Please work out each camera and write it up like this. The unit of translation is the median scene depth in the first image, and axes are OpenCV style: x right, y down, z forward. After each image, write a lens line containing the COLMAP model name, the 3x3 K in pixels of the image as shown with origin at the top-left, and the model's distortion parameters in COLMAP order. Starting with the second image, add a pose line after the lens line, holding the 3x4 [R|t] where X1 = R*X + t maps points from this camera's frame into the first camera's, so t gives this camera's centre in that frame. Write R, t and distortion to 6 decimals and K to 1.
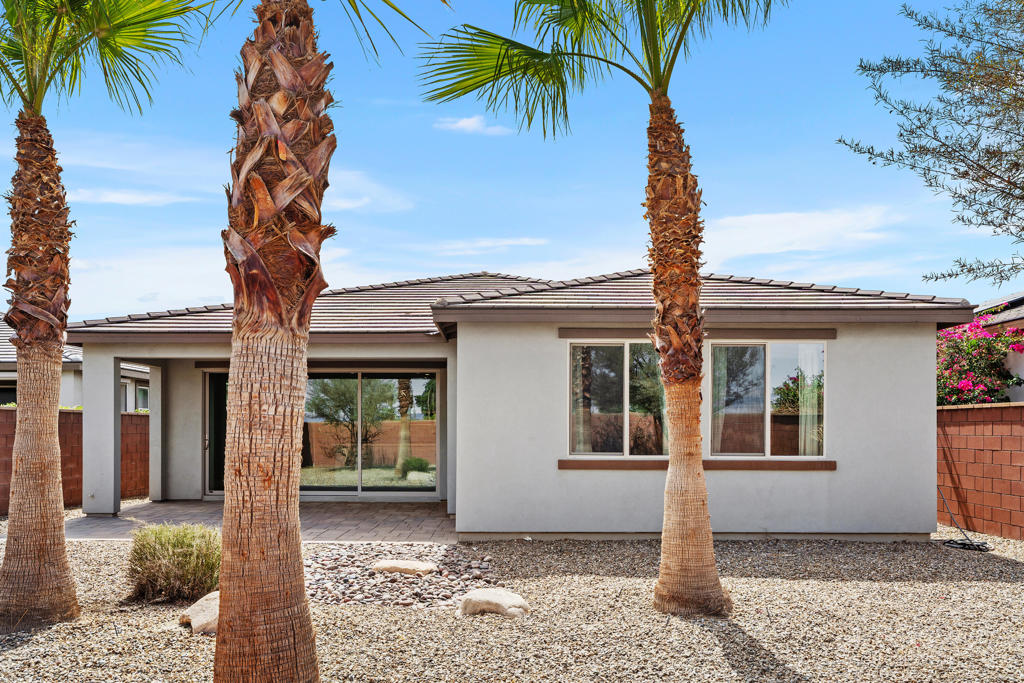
lens RADIAL K [[781.4, 0, 516.1], [0, 781.4, 424.2], [0, 0, 1]] dist [0.002330, 0.012537]
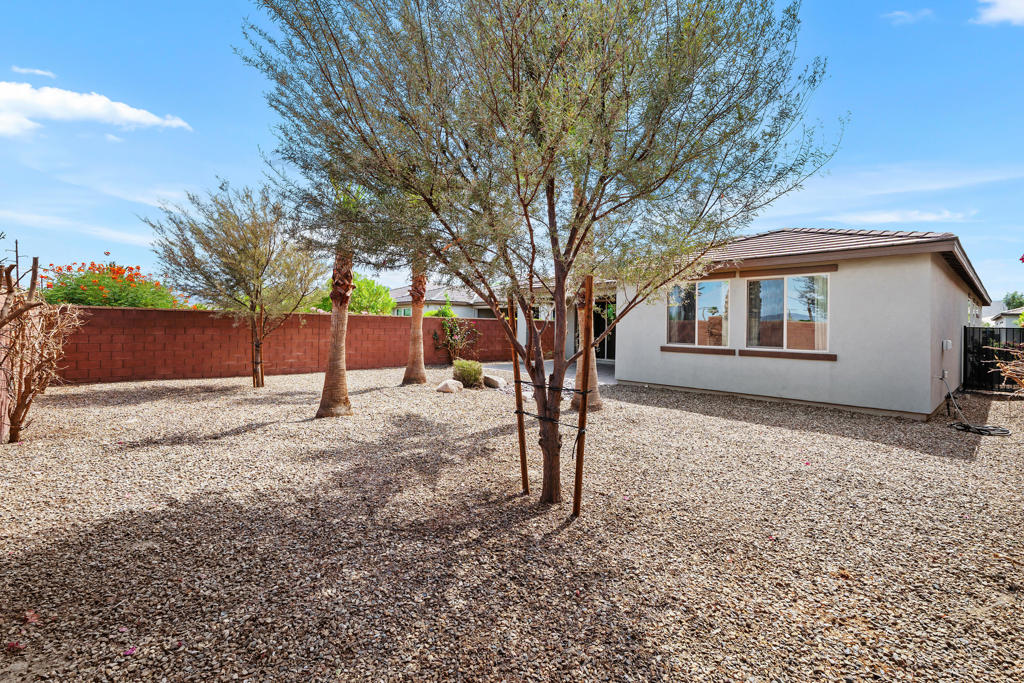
lens RADIAL K [[464.0, 0, 510.9], [0, 464.0, 335.4], [0, 0, 1]] dist [-0.002366, -0.000209]
pose [[0.686007, 0.022329, -0.727252, 1.020187], [-0.009966, 0.999724, 0.021294, -0.001840], [0.727526, -0.007360, 0.686040, -0.060645]]
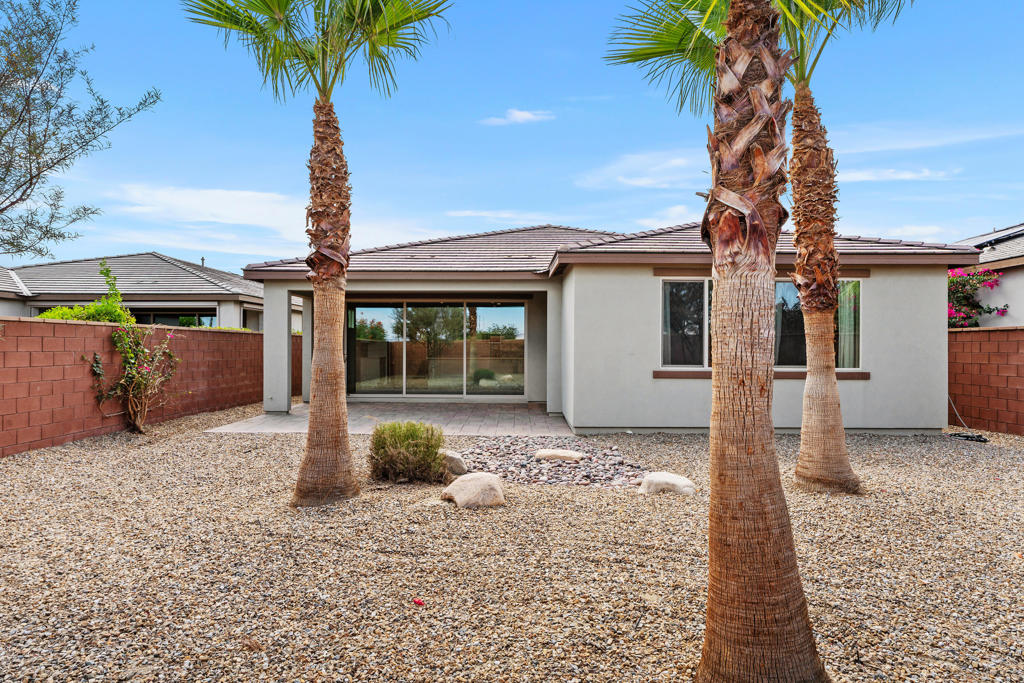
lens RADIAL K [[604.5, 0, 512.5], [0, 604.5, 340.2], [0, 0, 1]] dist [-0.006737, -0.000118]
pose [[0.999997, 0.002121, -0.001535, -0.287557], [-0.002126, 0.999992, -0.003370, -0.001122], [0.001528, 0.003373, 0.999993, 0.014012]]
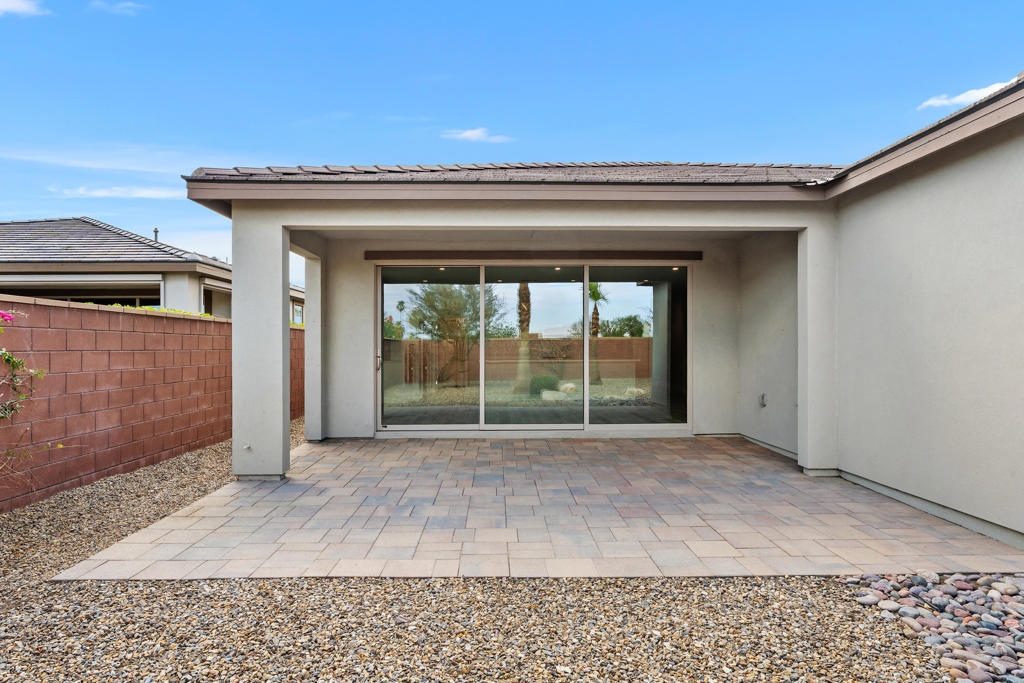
lens RADIAL K [[578.1, 0, 512.6], [0, 578.1, 345.0], [0, 0, 1]] dist [0.008116, 0.000365]
pose [[0.999083, -0.002385, 0.042751, -0.706225], [0.002394, 0.999997, -0.000155, 0.021102], [-0.042750, 0.000257, 0.999086, 1.064873]]
